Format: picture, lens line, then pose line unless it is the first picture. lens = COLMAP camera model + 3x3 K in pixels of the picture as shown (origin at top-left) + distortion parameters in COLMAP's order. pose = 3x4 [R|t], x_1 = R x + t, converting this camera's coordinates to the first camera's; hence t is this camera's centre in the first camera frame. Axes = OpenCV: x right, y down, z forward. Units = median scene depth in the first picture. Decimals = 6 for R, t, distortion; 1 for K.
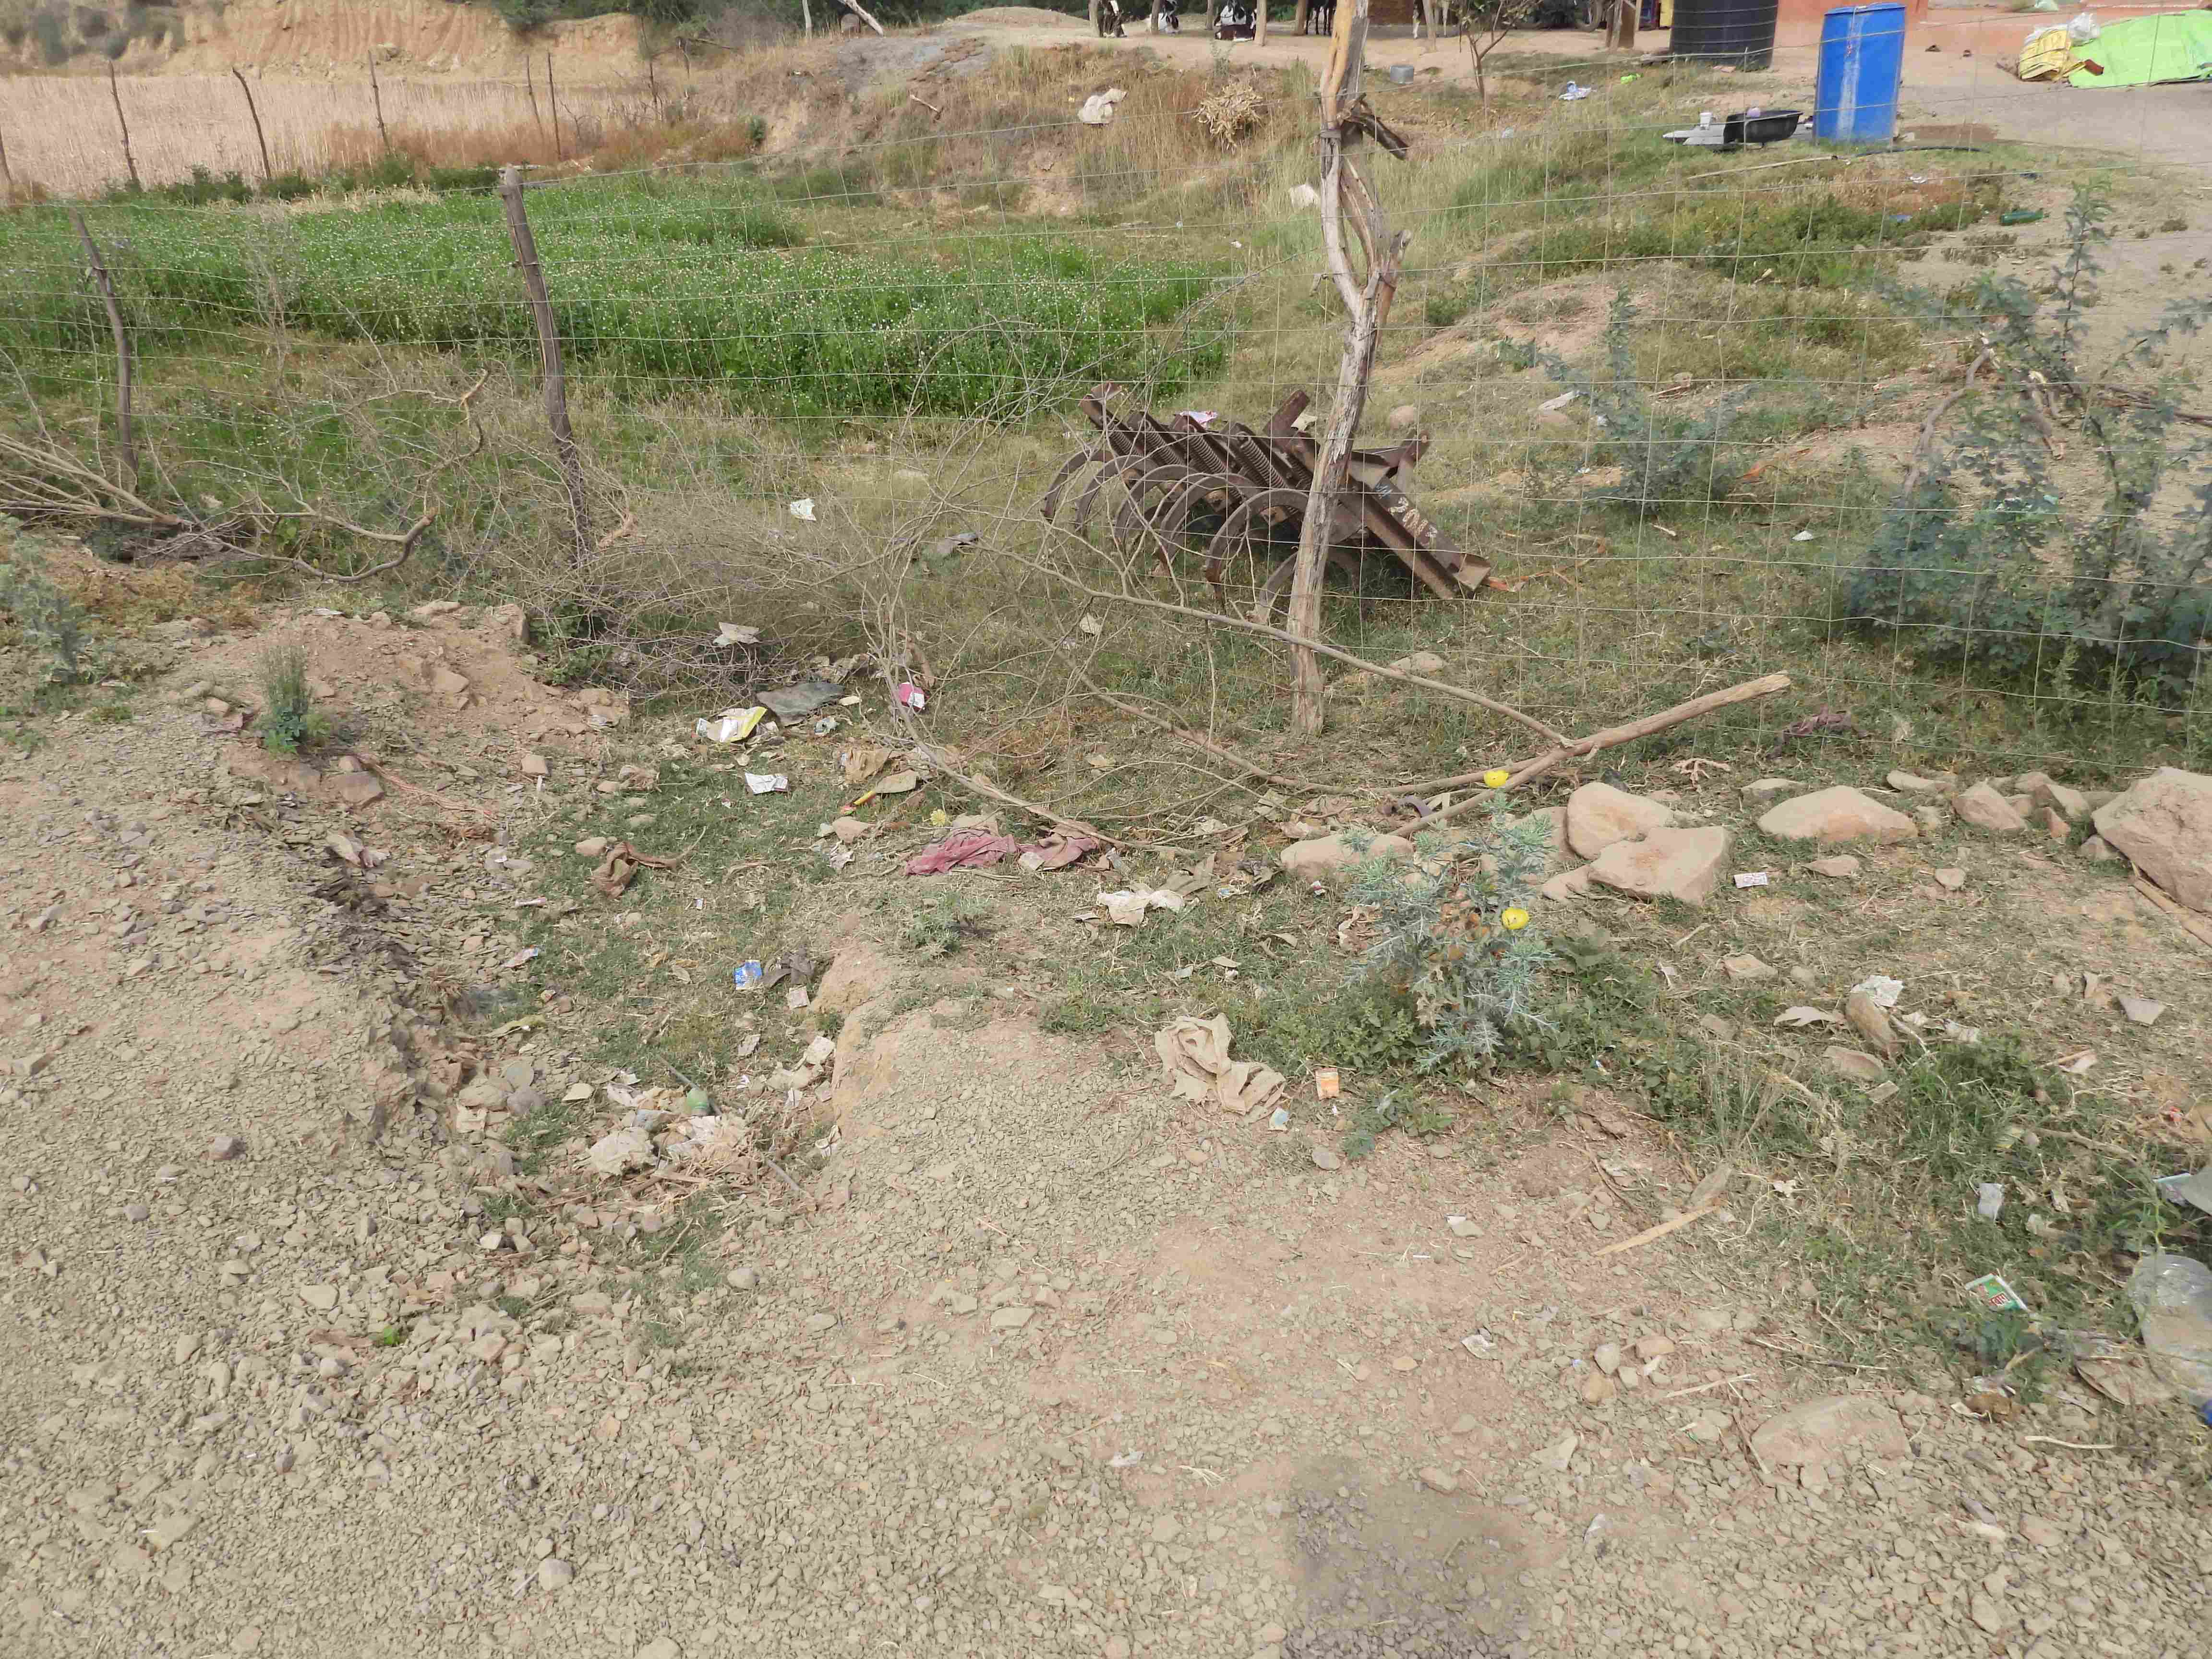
lens RADIAL K [[1587.7, 0, 1104.7], [0, 1587.7, 819.9], [0, 0, 1]] dist [-0.016253, 0.005830]
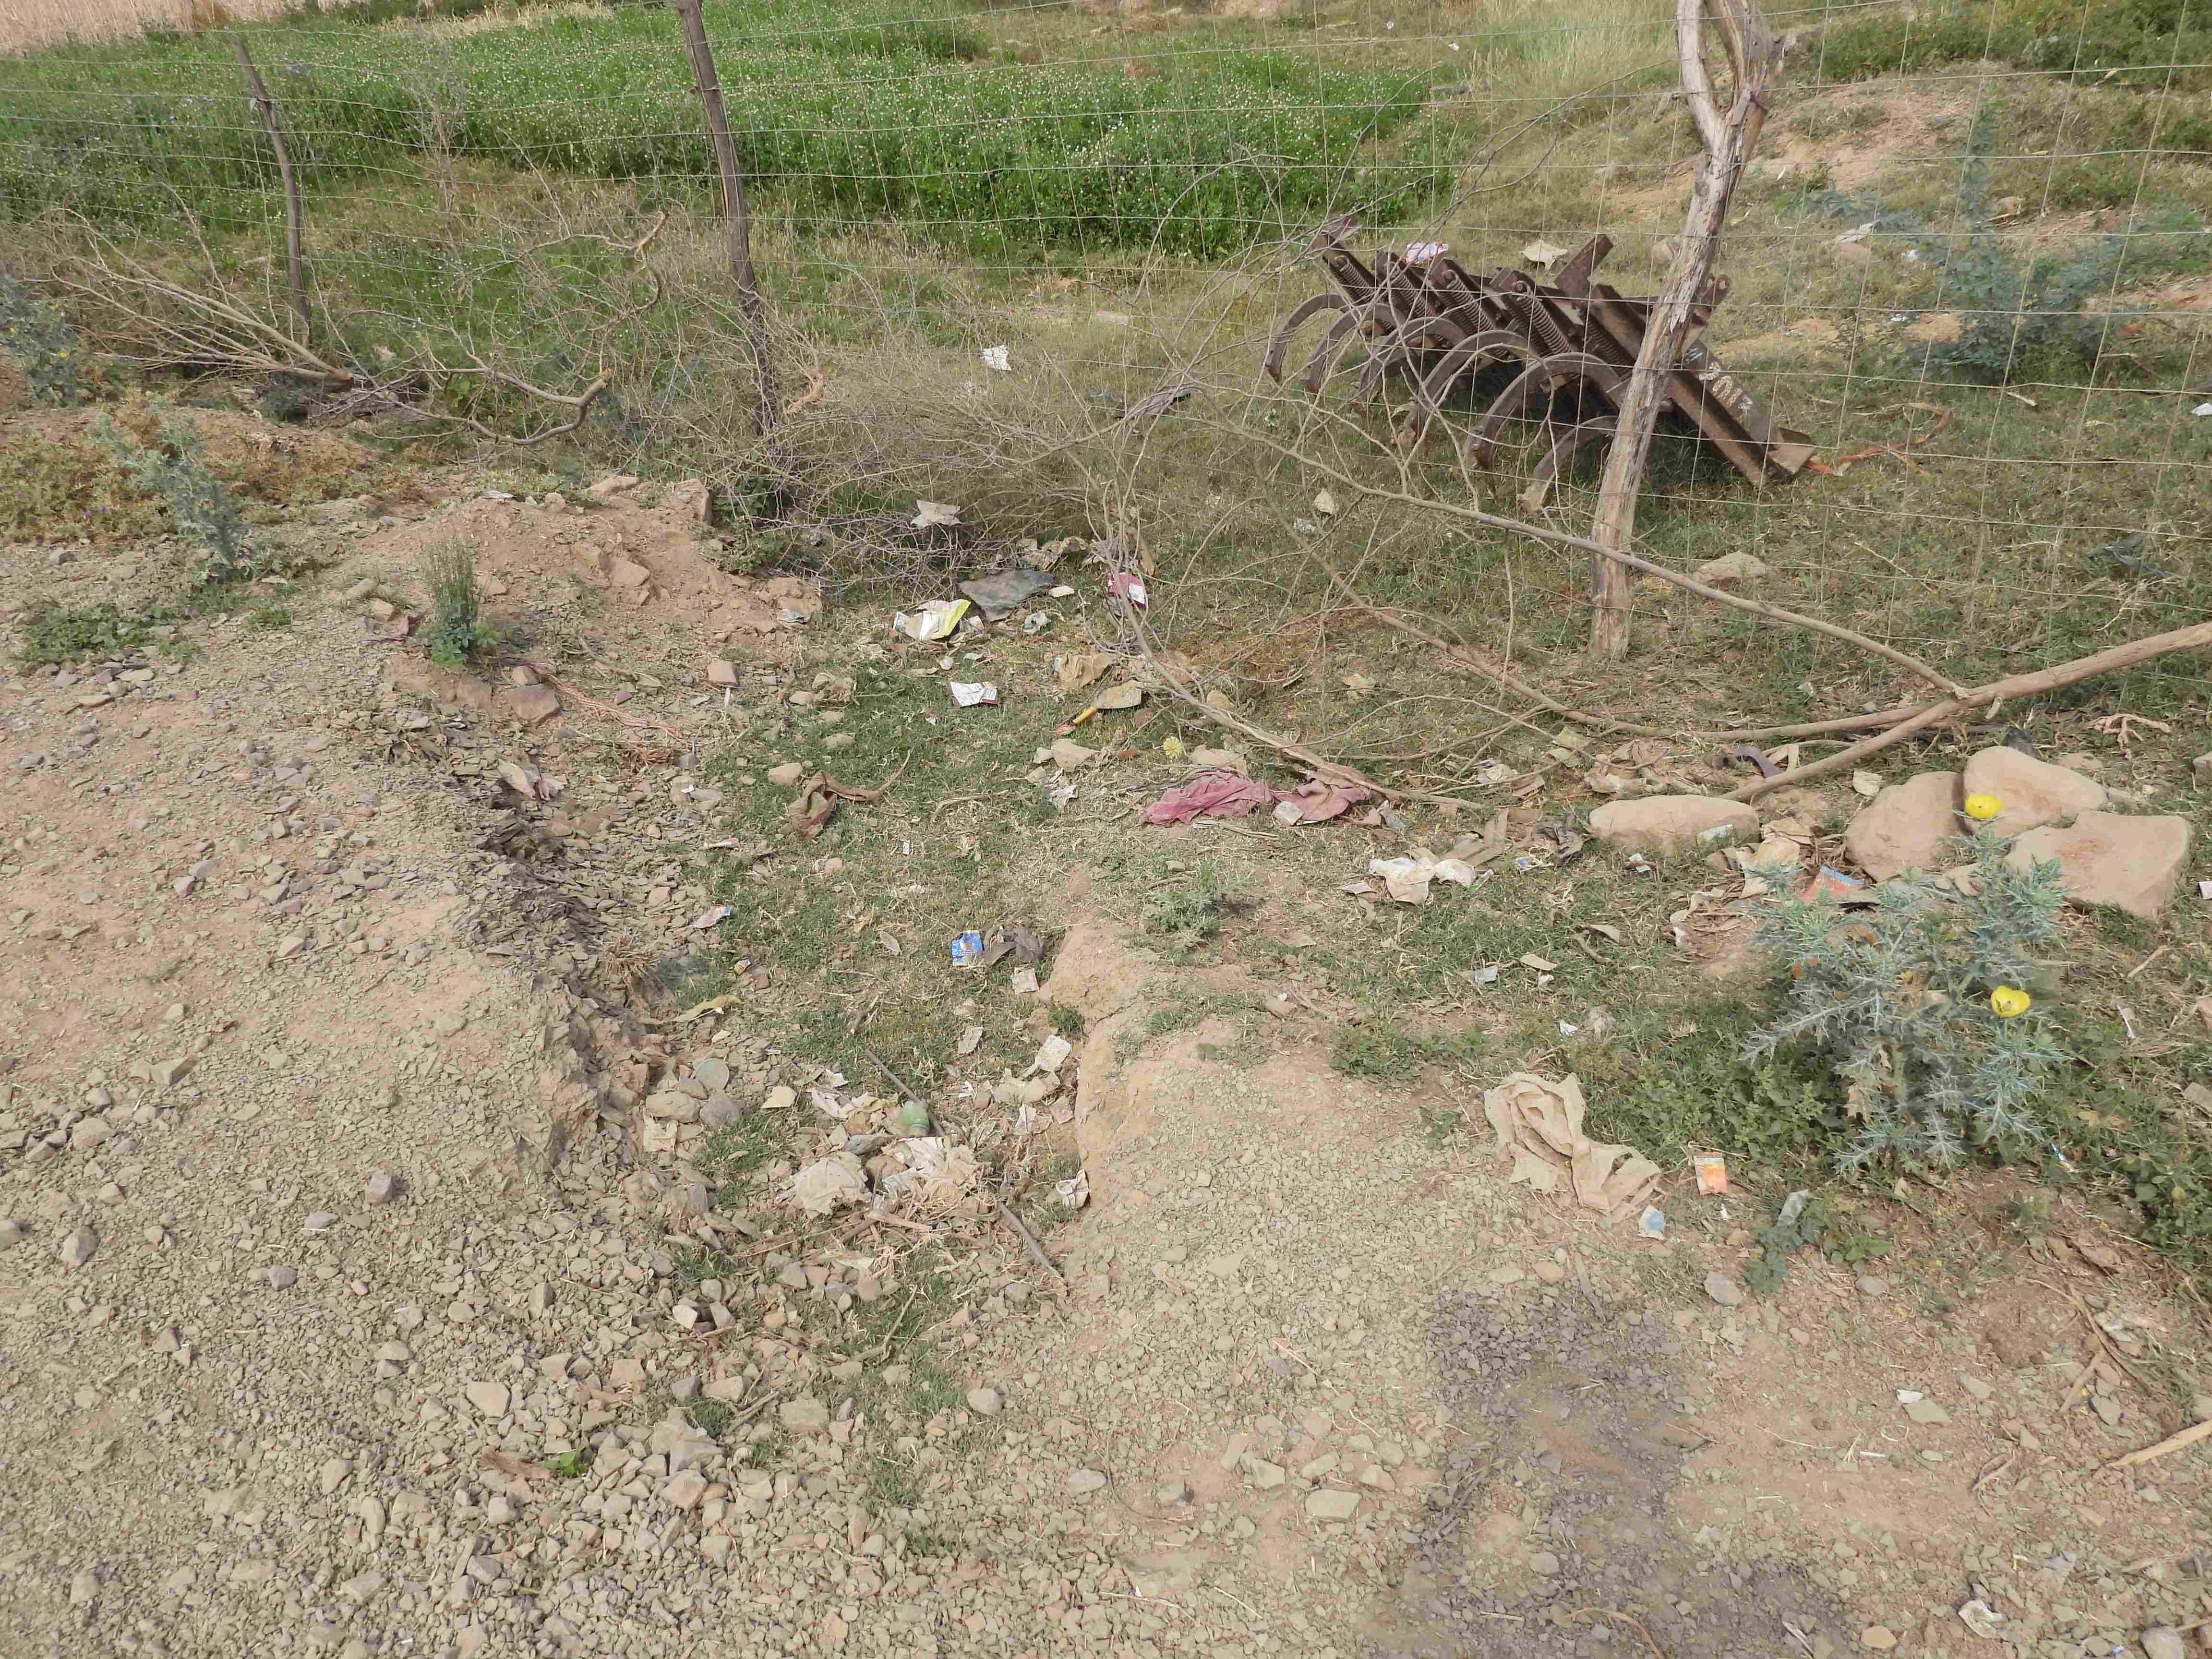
lens RADIAL K [[1587.7, 0, 1104.7], [0, 1587.7, 819.9], [0, 0, 1]] dist [-0.016253, 0.005830]
pose [[0.994475, 0.029404, -0.100769, -0.065293], [-0.018636, 0.994172, 0.106180, -0.066406], [0.103303, -0.103716, 0.989228, 0.159441]]
